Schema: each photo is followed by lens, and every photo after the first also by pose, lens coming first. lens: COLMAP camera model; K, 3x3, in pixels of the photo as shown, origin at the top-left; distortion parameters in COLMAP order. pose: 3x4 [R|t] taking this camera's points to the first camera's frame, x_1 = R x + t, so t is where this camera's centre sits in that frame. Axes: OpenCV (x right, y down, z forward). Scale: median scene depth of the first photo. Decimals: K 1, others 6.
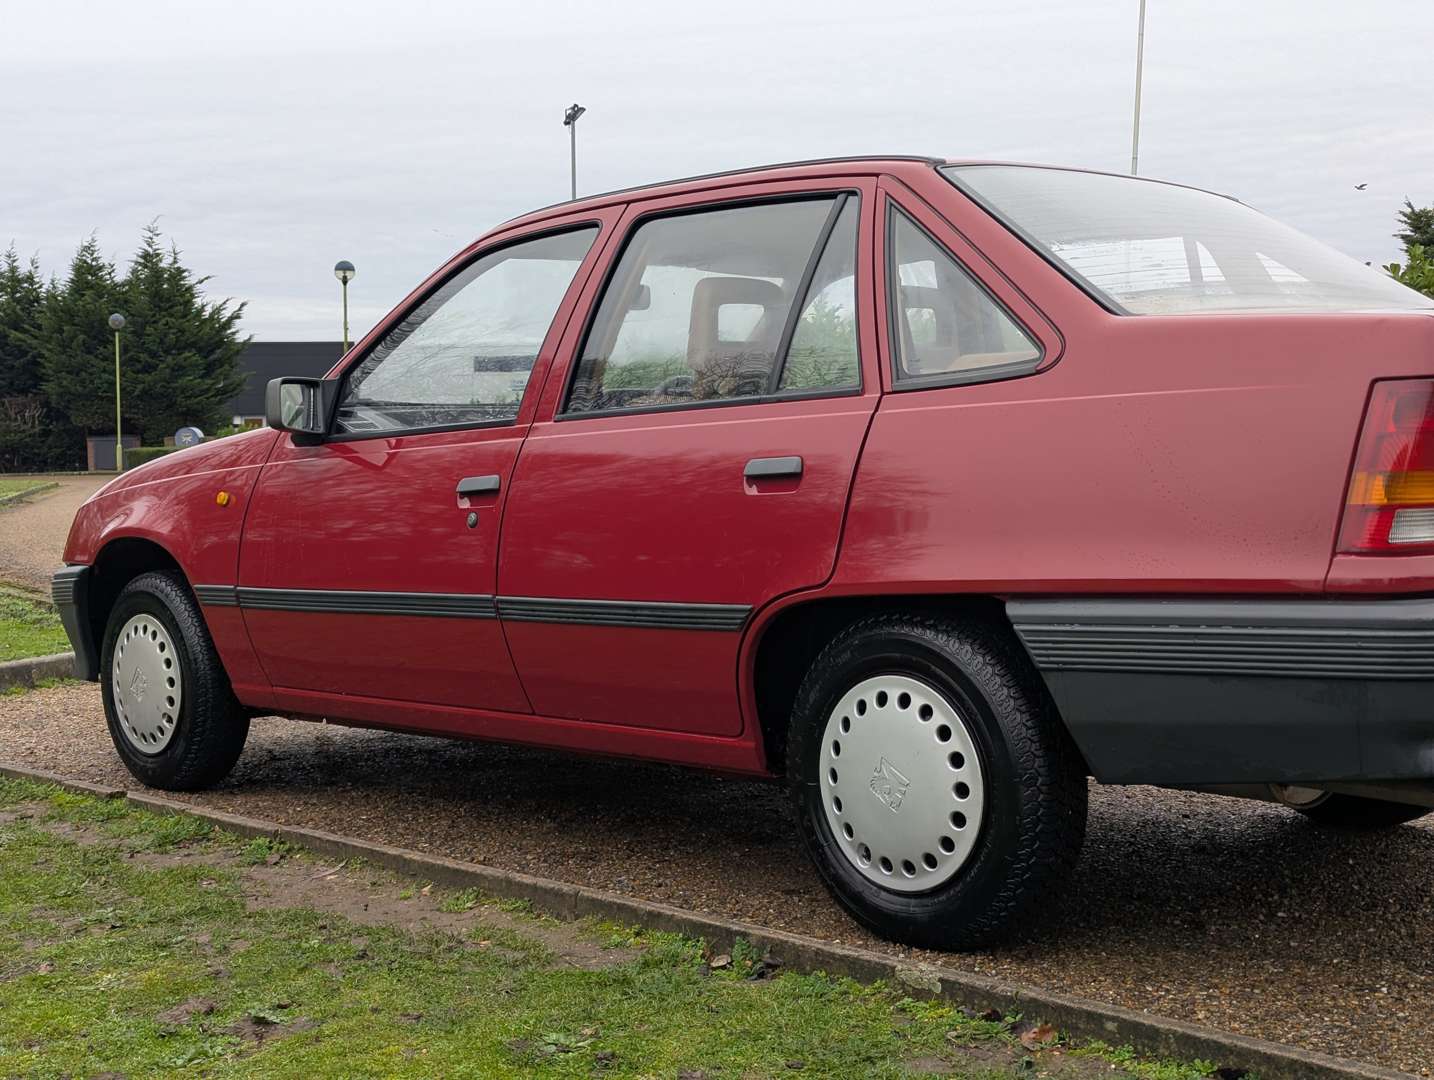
lens RADIAL K [[2016.1, 0, 717.0], [0, 2016.1, 540.0], [0, 0, 1]] dist [0.149802, -0.440120]
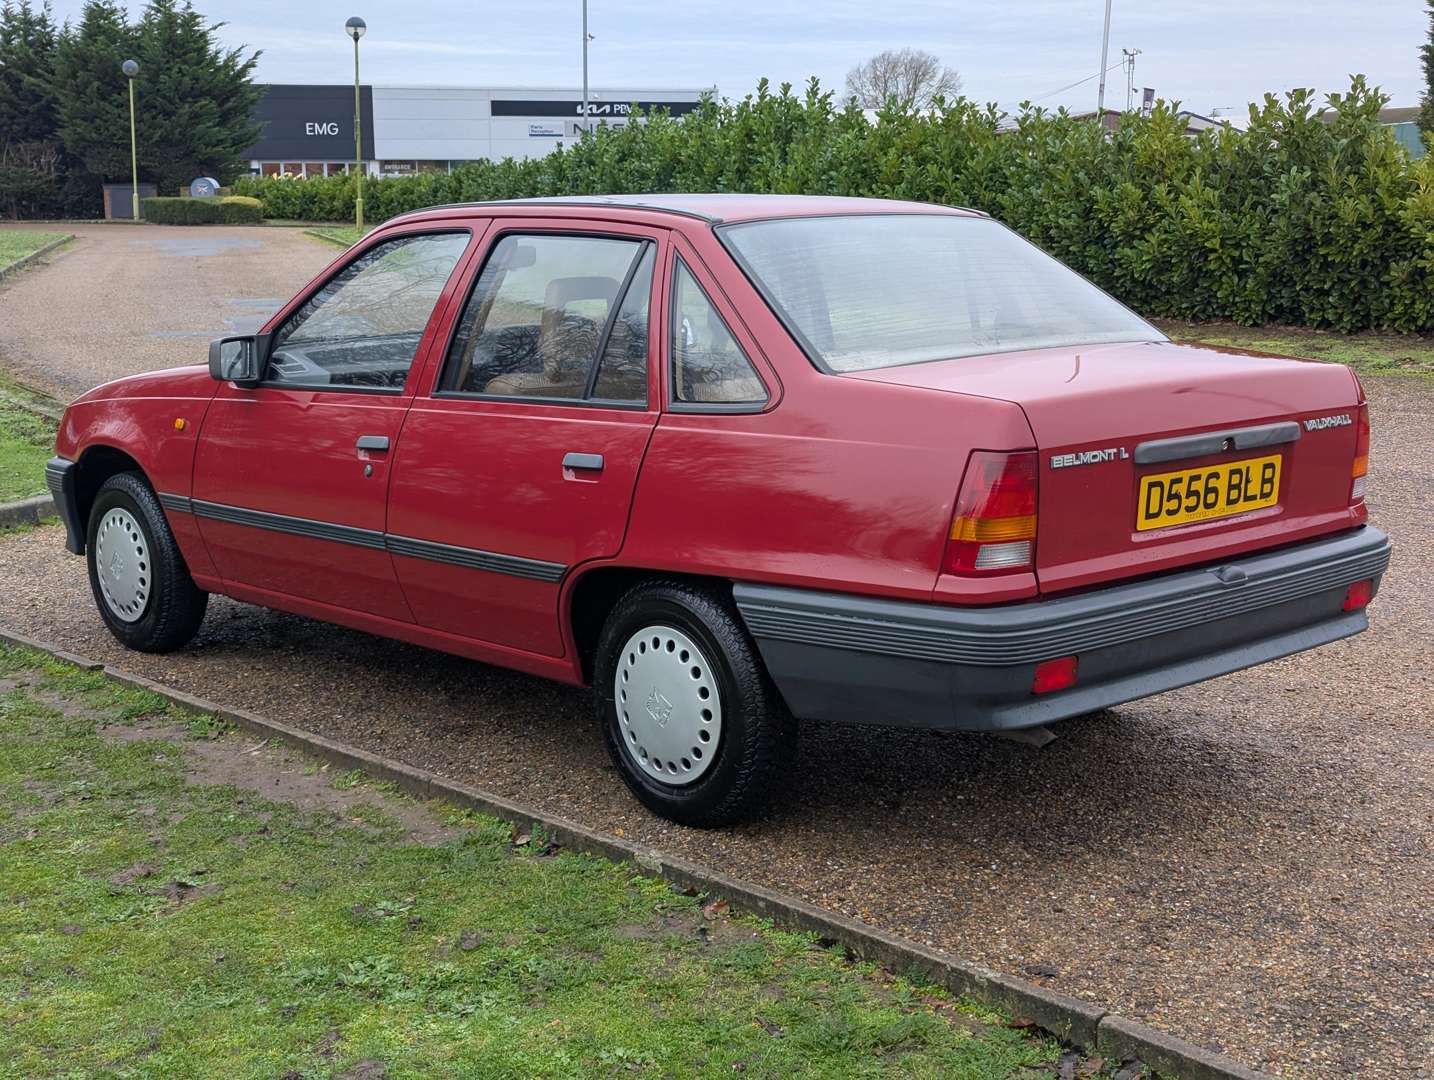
lens RADIAL K [[2024.6, 0, 744.5], [0, 2024.6, 504.4], [0, 0, 1]] dist [0.171598, -0.515103]
pose [[0.999912, 0.013286, -0.000133, 0.137879], [-0.013191, 0.993867, 0.109791, -0.159236], [0.001591, -0.109779, 0.993955, -0.322585]]
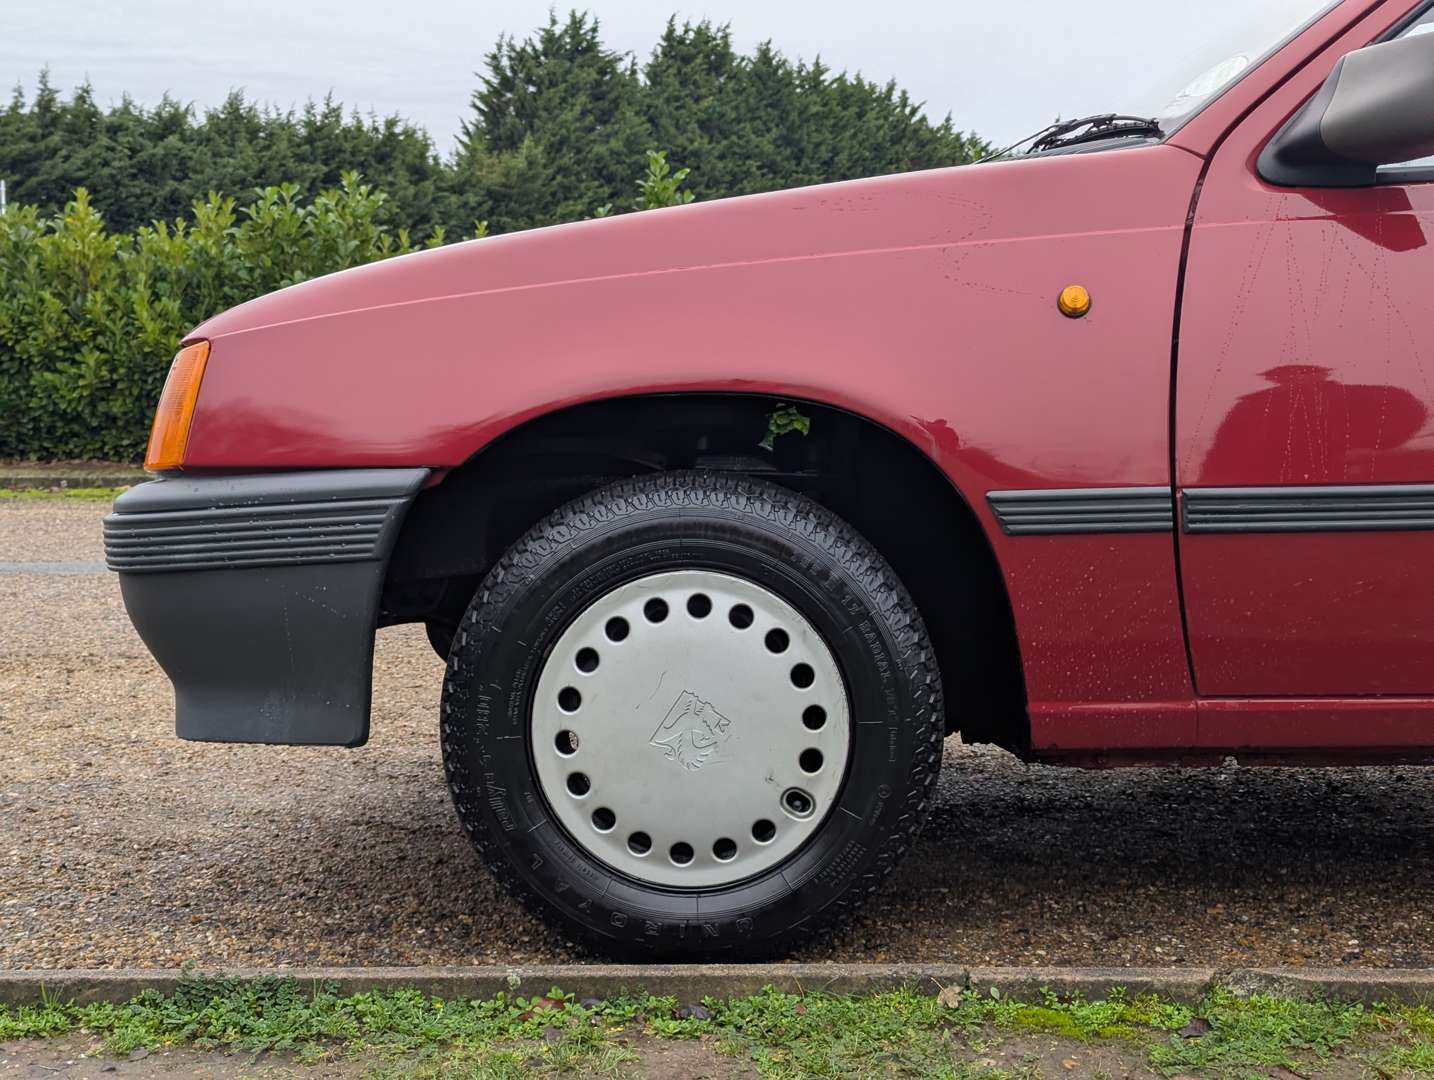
lens RADIAL K [[2016.1, 0, 717.0], [0, 2016.1, 540.0], [0, 0, 1]] dist [0.149802, -0.440120]
pose [[0.709489, -0.032547, 0.703965, -0.884343], [0.023375, 0.999470, 0.022652, 0.032784], [-0.704329, 0.000384, 0.709873, 1.057396]]
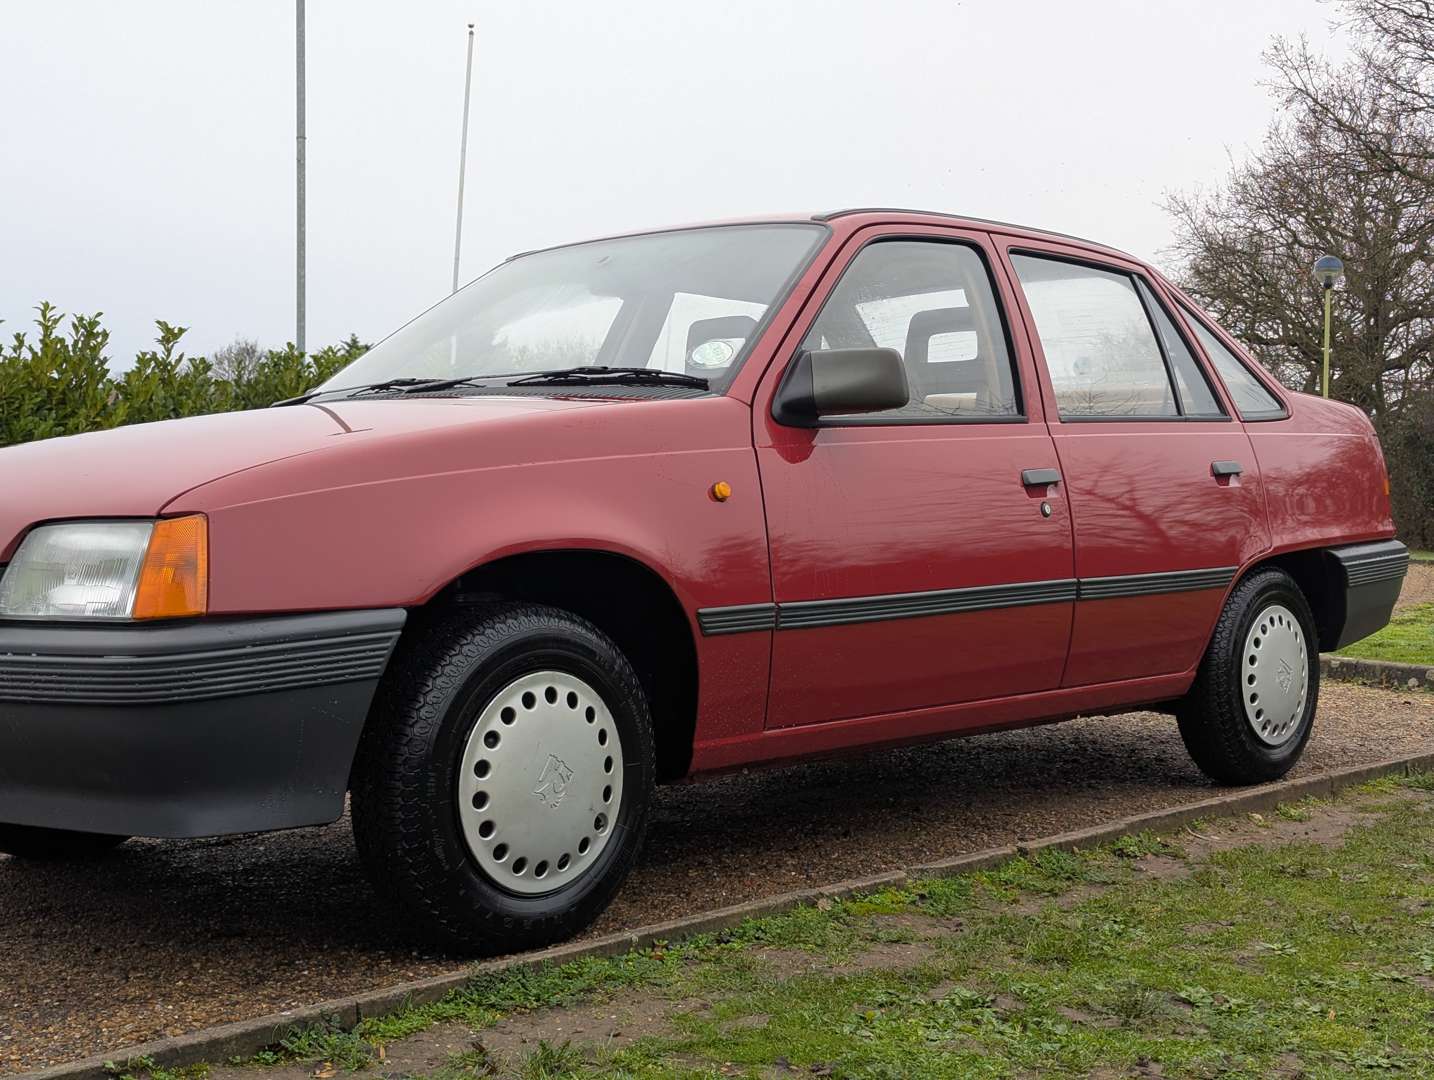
lens RADIAL K [[2025.8, 0, 753.6], [0, 2025.8, 500.6], [0, 0, 1]] dist [0.110071, -0.209627]
pose [[-0.081027, 0.021194, 0.996487, -1.408422], [0.048906, 0.998654, -0.017263, -0.002835], [-0.995511, 0.047335, -0.081954, 1.514668]]
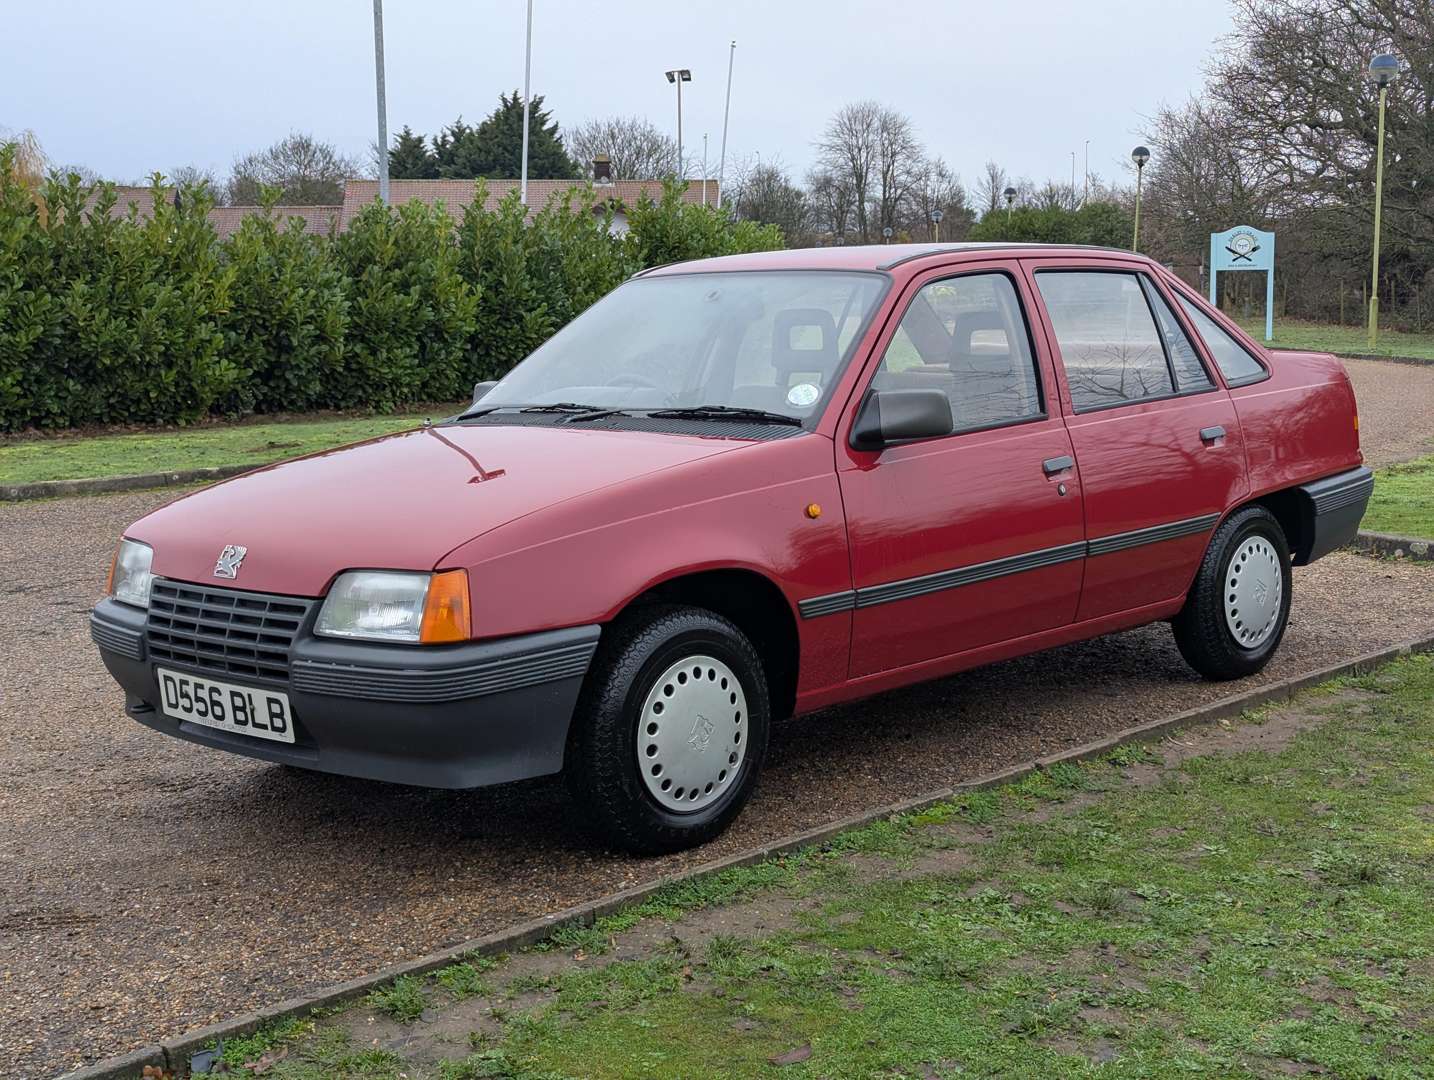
lens RADIAL K [[2024.6, 0, 744.5], [0, 2024.6, 504.4], [0, 0, 1]] dist [0.171598, -0.515103]
pose [[-0.048810, -0.087334, 0.994983, -1.783159], [0.067205, 0.993625, 0.090512, -0.167072], [-0.996545, 0.071285, -0.042630, 1.554958]]
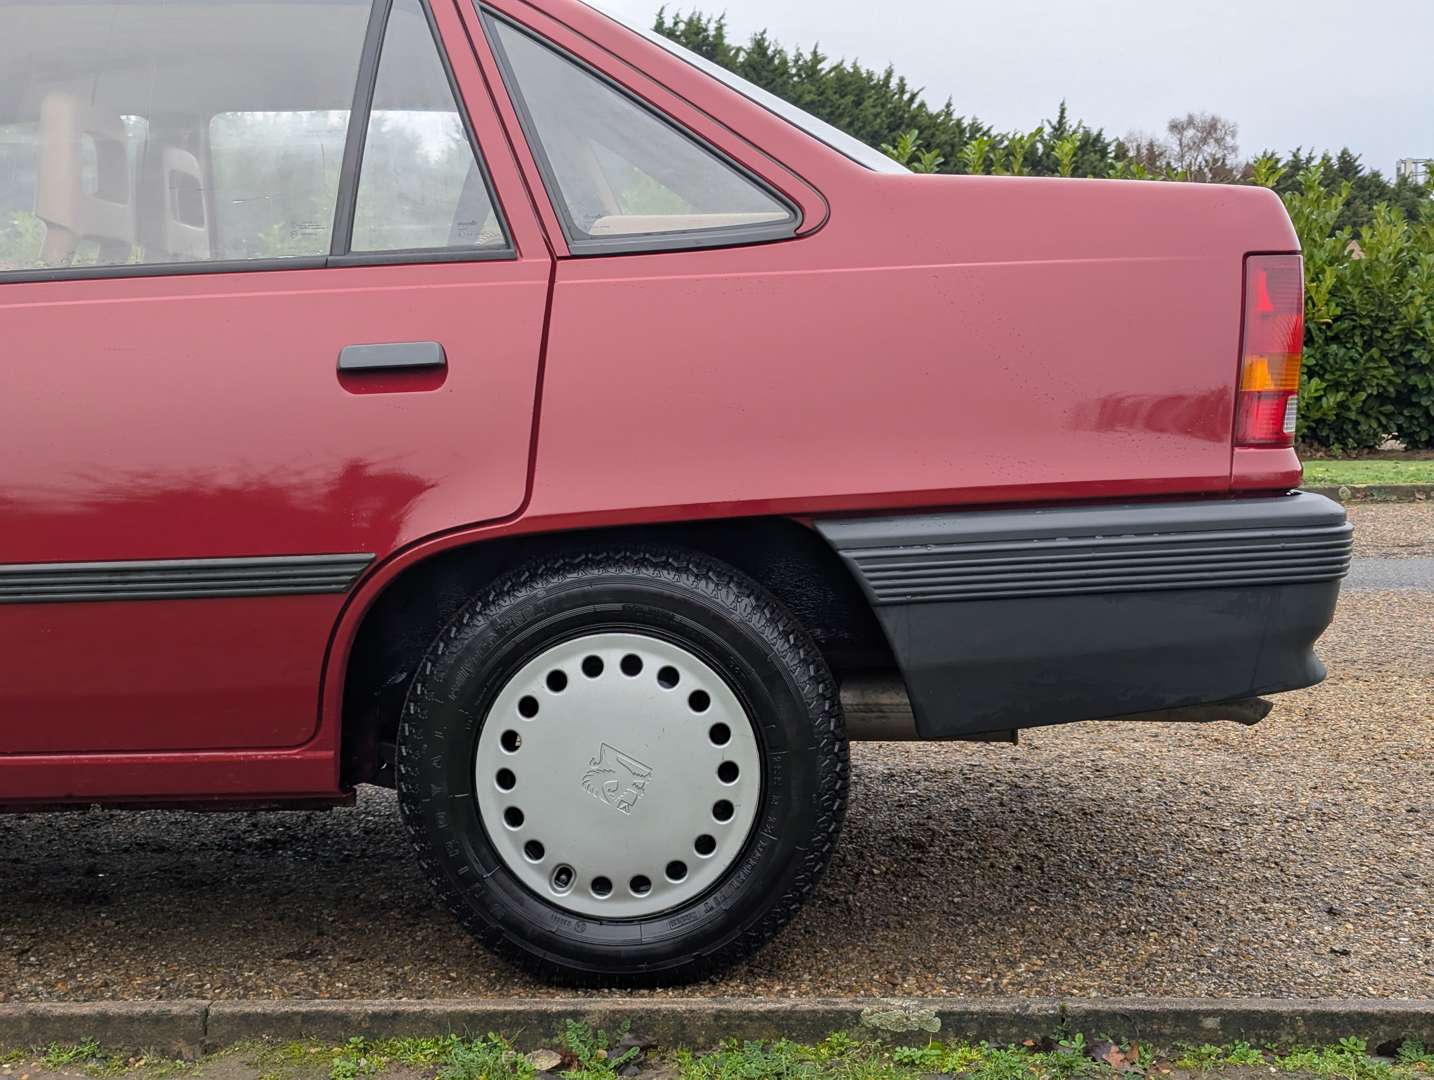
lens RADIAL K [[2016.1, 0, 717.0], [0, 2016.1, 540.0], [0, 0, 1]] dist [0.149802, -0.440120]
pose [[0.729906, -0.044874, 0.682073, -0.387196], [0.034726, 0.998989, 0.028563, 0.012112], [-0.682664, 0.002837, 0.730726, 0.418438]]
